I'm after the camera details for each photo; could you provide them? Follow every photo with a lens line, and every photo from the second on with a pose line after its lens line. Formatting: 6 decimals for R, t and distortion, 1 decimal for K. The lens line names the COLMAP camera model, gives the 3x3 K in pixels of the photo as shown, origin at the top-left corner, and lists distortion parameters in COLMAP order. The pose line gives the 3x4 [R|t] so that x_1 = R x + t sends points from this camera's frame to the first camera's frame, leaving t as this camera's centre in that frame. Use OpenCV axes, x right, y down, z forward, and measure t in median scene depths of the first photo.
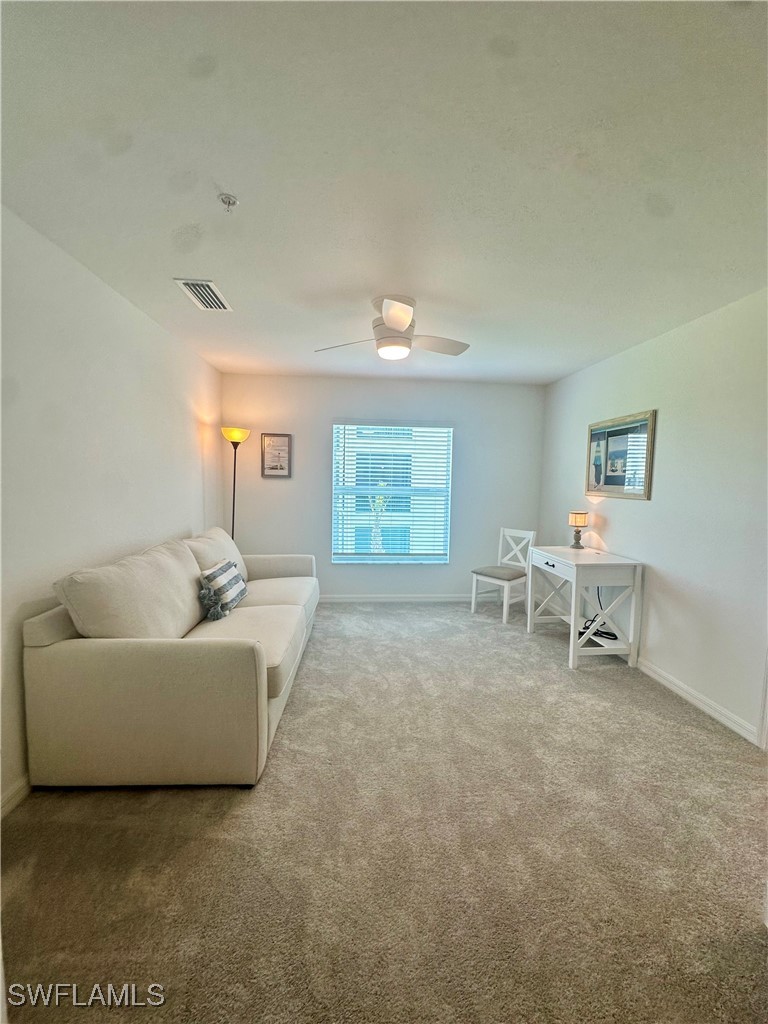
lens RADIAL K [[410.7, 0, 383.7], [0, 410.7, 510.2], [0, 0, 1]] dist [-0.003638, 0.001008]
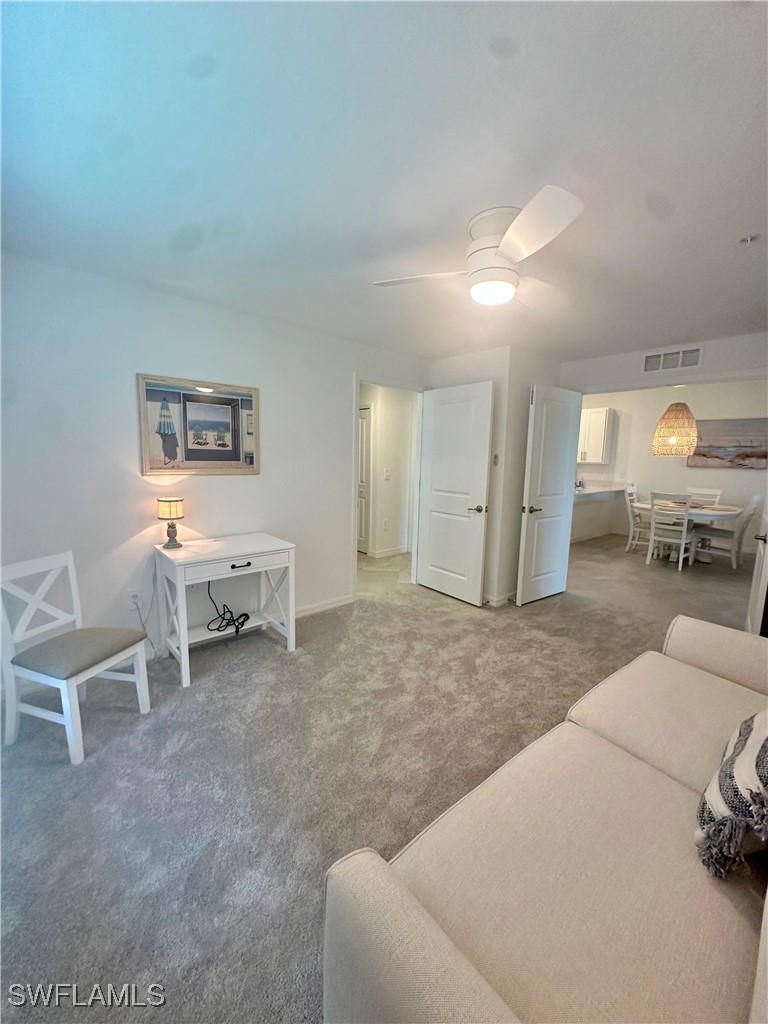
lens RADIAL K [[410.7, 0, 388.2], [0, 410.7, 512.2], [0, 0, 1]] dist [-0.003638, 0.001008]
pose [[-0.605201, -0.136048, 0.784362, -0.346908], [0.029318, 0.980811, 0.192744, -0.104881], [-0.795533, 0.139644, -0.589599, 1.160572]]
